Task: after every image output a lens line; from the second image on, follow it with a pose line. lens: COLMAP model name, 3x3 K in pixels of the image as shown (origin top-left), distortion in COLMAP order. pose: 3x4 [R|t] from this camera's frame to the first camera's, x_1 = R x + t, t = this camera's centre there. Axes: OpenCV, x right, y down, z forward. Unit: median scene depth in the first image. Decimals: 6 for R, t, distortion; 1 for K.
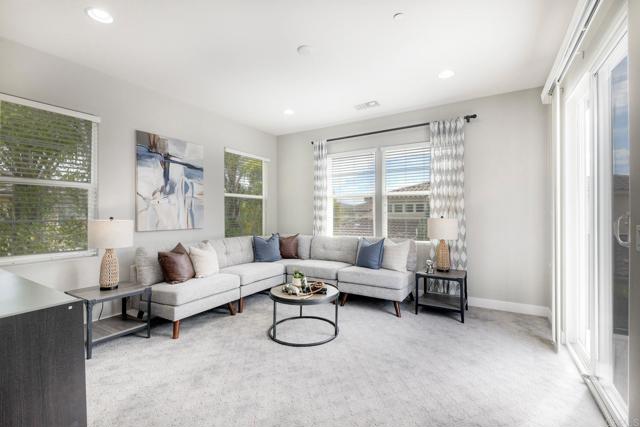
lens RADIAL K [[287.6, 0, 316.9], [0, 287.6, 215.2], [0, 0, 1]] dist [0.005792, -0.000919]
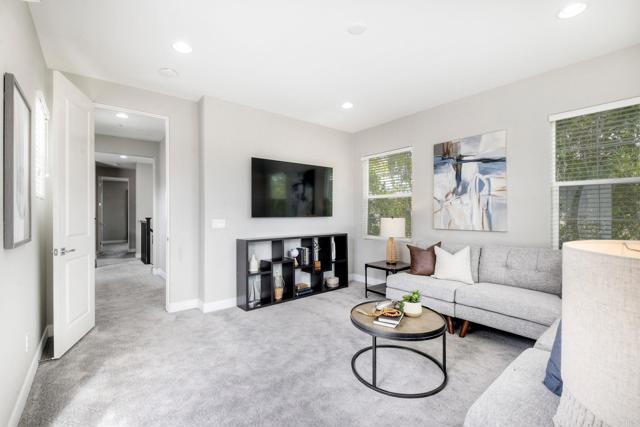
lens RADIAL K [[287.6, 0, 321.1], [0, 287.6, 213.1], [0, 0, 1]] dist [0.005792, -0.000919]
pose [[-0.342158, 0.002775, -0.939638, 0.602298], [0.005940, 0.999982, 0.000790, -0.011831], [0.939624, -0.005311, -0.342168, 0.870193]]
